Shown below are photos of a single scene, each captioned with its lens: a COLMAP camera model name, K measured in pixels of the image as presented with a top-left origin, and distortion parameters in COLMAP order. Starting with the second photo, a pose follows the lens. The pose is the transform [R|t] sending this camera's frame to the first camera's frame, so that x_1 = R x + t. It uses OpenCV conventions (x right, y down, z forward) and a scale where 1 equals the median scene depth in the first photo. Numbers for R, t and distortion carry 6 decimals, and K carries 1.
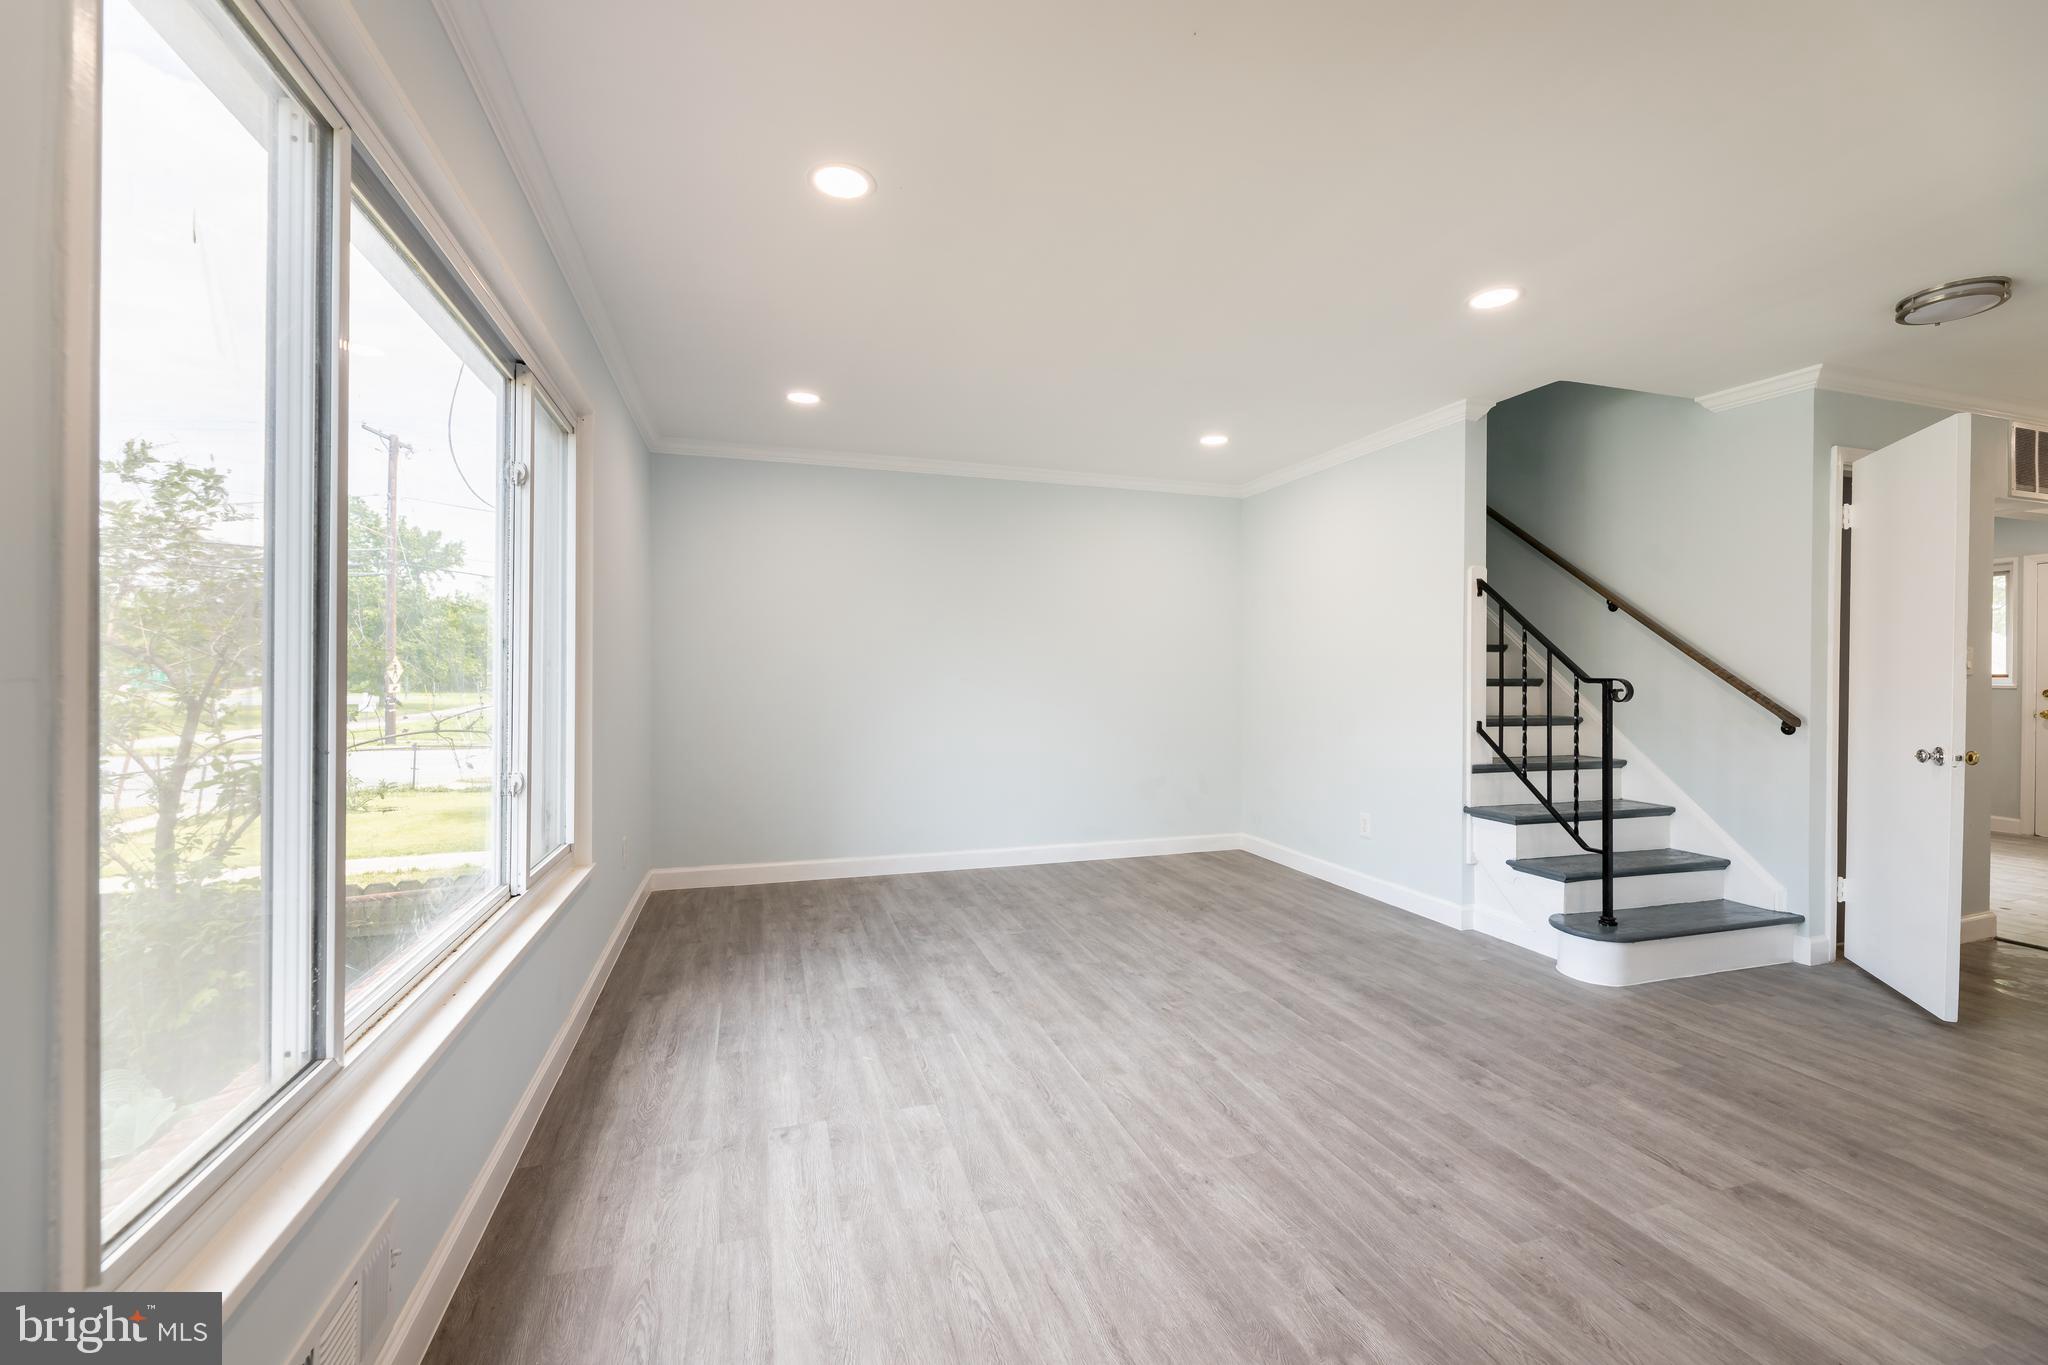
lens RADIAL K [[836.3, 0, 1026.6], [0, 836.3, 681.5], [0, 0, 1]] dist [-0.005978, 0.000765]
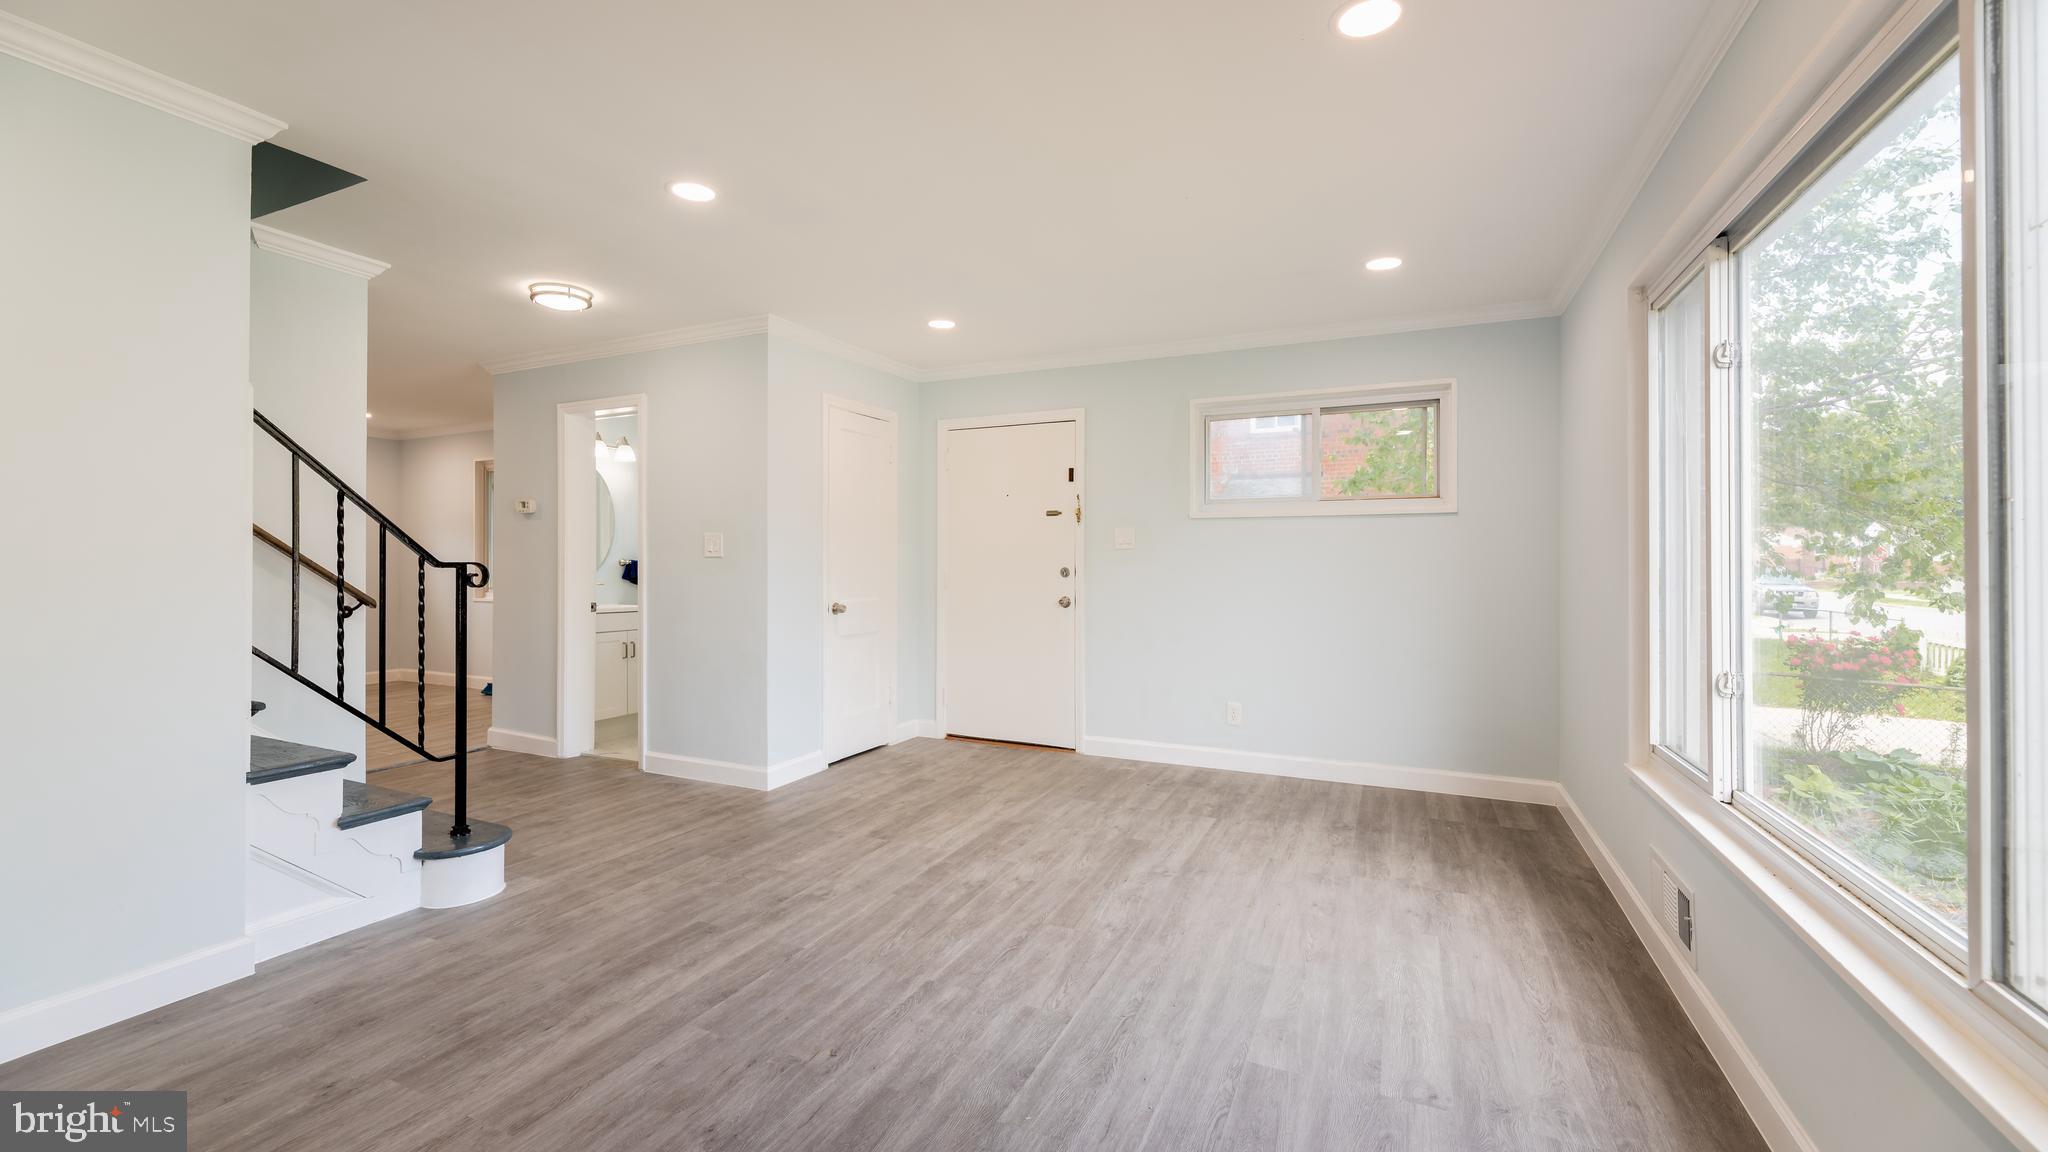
lens RADIAL K [[827.9, 0, 1027.5], [0, 827.9, 554.5], [0, 0, 1]] dist [-0.004596, -0.000122]
pose [[-0.738278, -0.001329, 0.674496, -0.467064], [0.001139, 0.999994, 0.003217, -0.018154], [-0.674496, 0.003143, -0.738272, 1.606918]]
